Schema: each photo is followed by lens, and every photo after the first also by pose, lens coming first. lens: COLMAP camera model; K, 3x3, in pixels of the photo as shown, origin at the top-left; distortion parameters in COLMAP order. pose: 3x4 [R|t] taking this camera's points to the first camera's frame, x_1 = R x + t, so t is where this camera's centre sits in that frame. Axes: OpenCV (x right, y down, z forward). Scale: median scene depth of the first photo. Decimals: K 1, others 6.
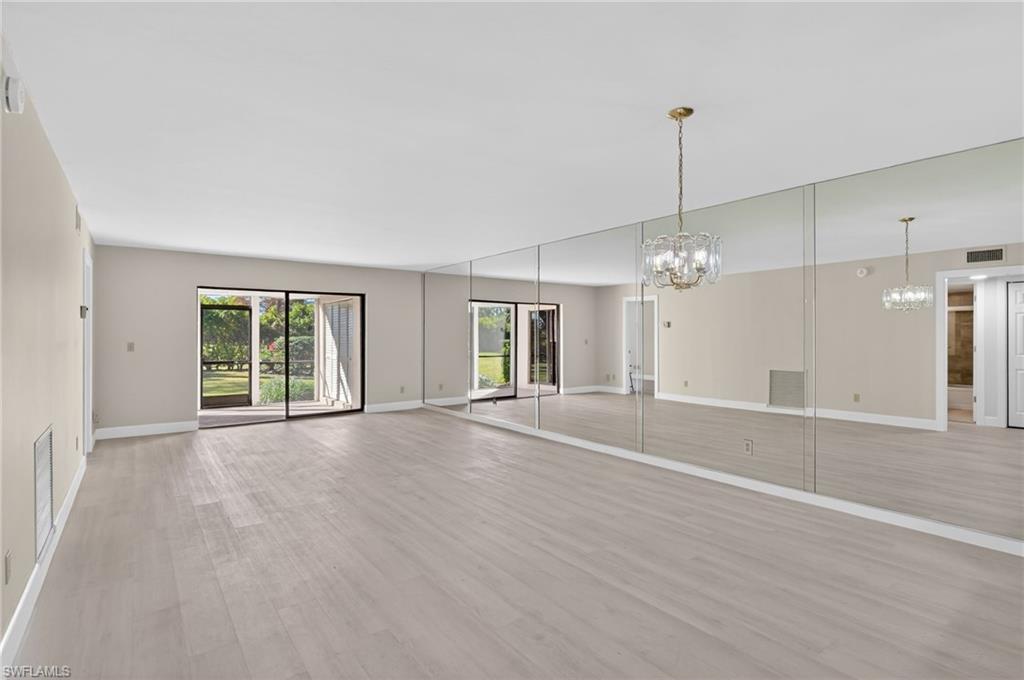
lens RADIAL K [[510.1, 0, 512.0], [0, 510.1, 340.0], [0, 0, 1]] dist [-0.019426, -0.000205]
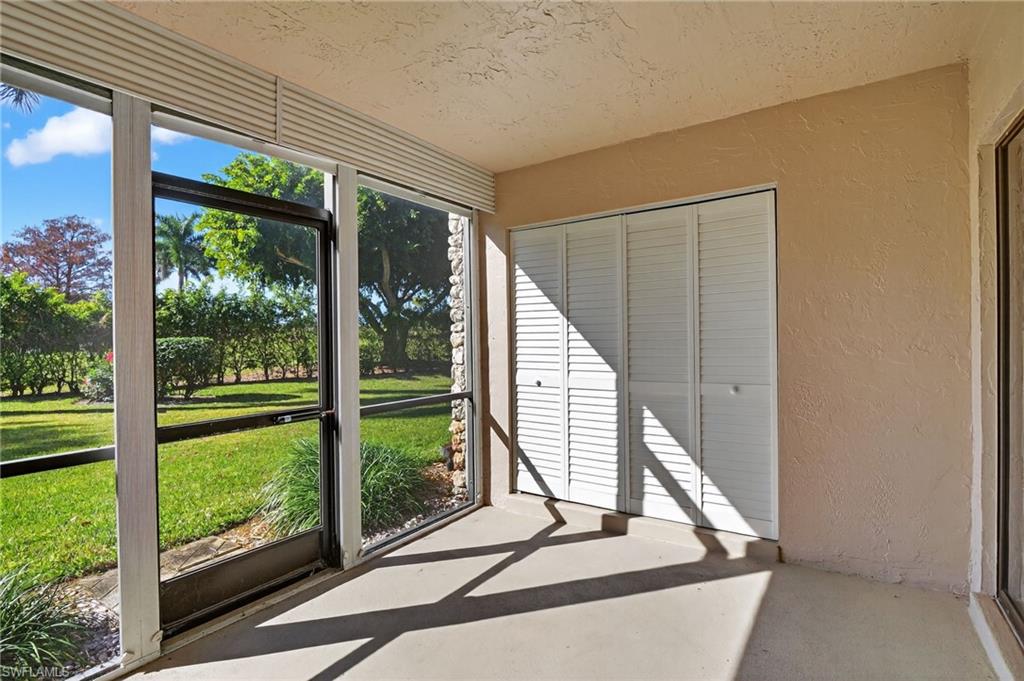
lens RADIAL K [[492.6, 0, 512.0], [0, 492.6, 340.5], [0, 0, 1]] dist [0.000015, -0.000682]
pose [[0.944531, -0.017724, 0.327944, -0.475881], [0.017321, 0.999841, 0.004149, 0.001795], [-0.327966, 0.001762, 0.944688, 0.662628]]
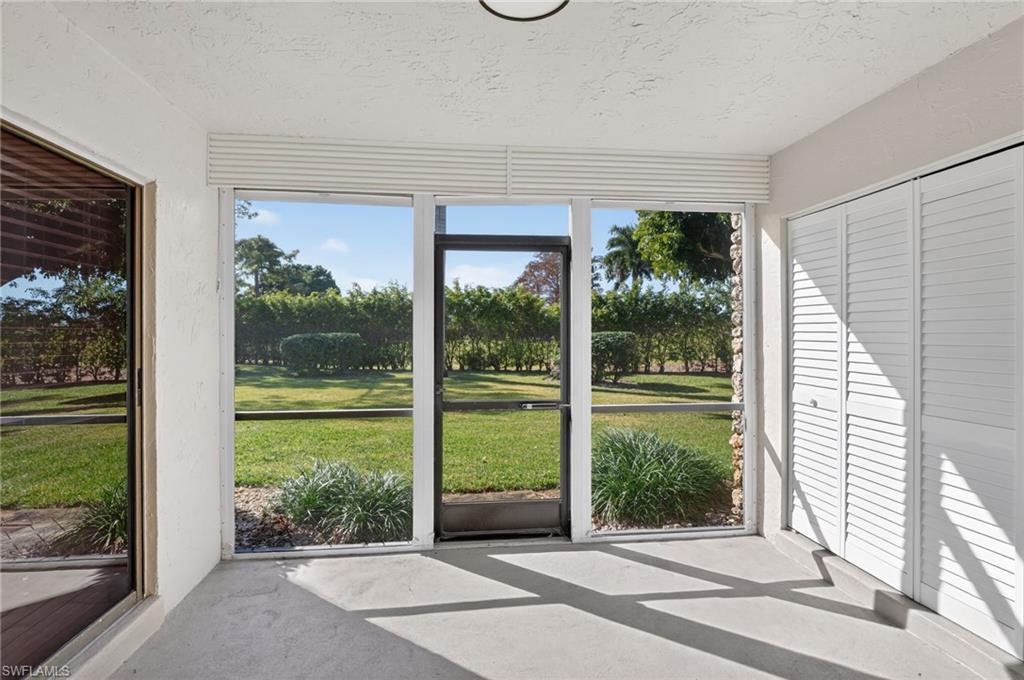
lens RADIAL K [[502.0, 0, 514.3], [0, 502.0, 332.4], [0, 0, 1]] dist [-0.003924, -0.001217]
pose [[0.869158, -0.002909, -0.494525, -0.357651], [0.000372, 0.999986, -0.005229, -0.005135], [0.494534, 0.004361, 0.869147, 0.650874]]
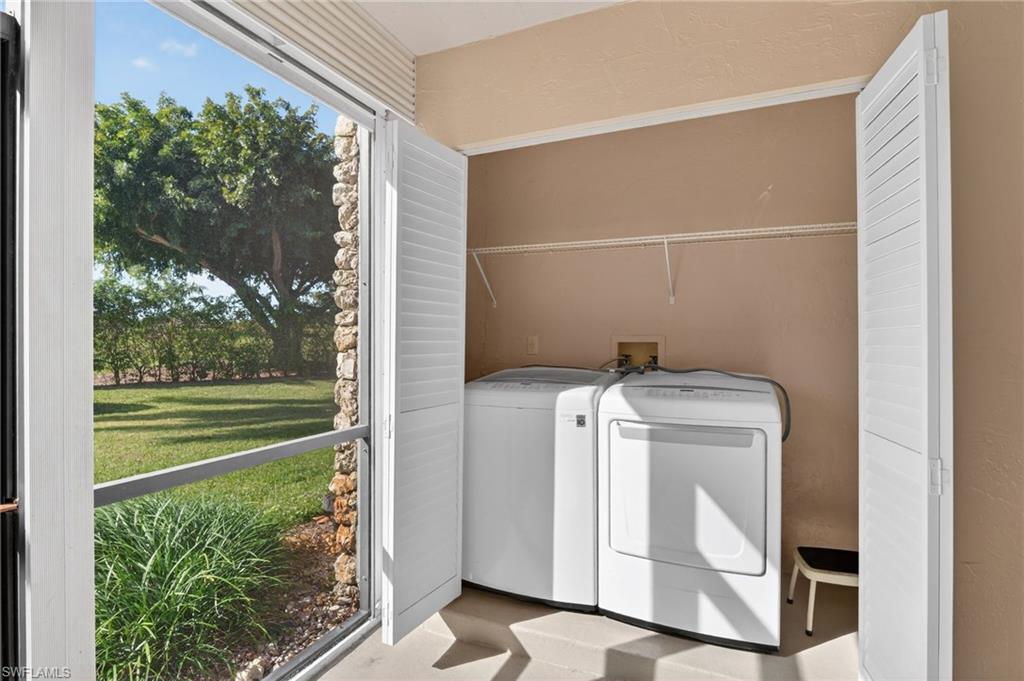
lens RADIAL K [[510.1, 0, 512.0], [0, 510.1, 340.5], [0, 0, 1]] dist [-0.019426, -0.000205]
pose [[0.873885, -0.000275, 0.486132, -0.439483], [-0.001100, 0.999996, 0.002543, 0.002319], [-0.486131, -0.002757, 0.873882, 0.788806]]
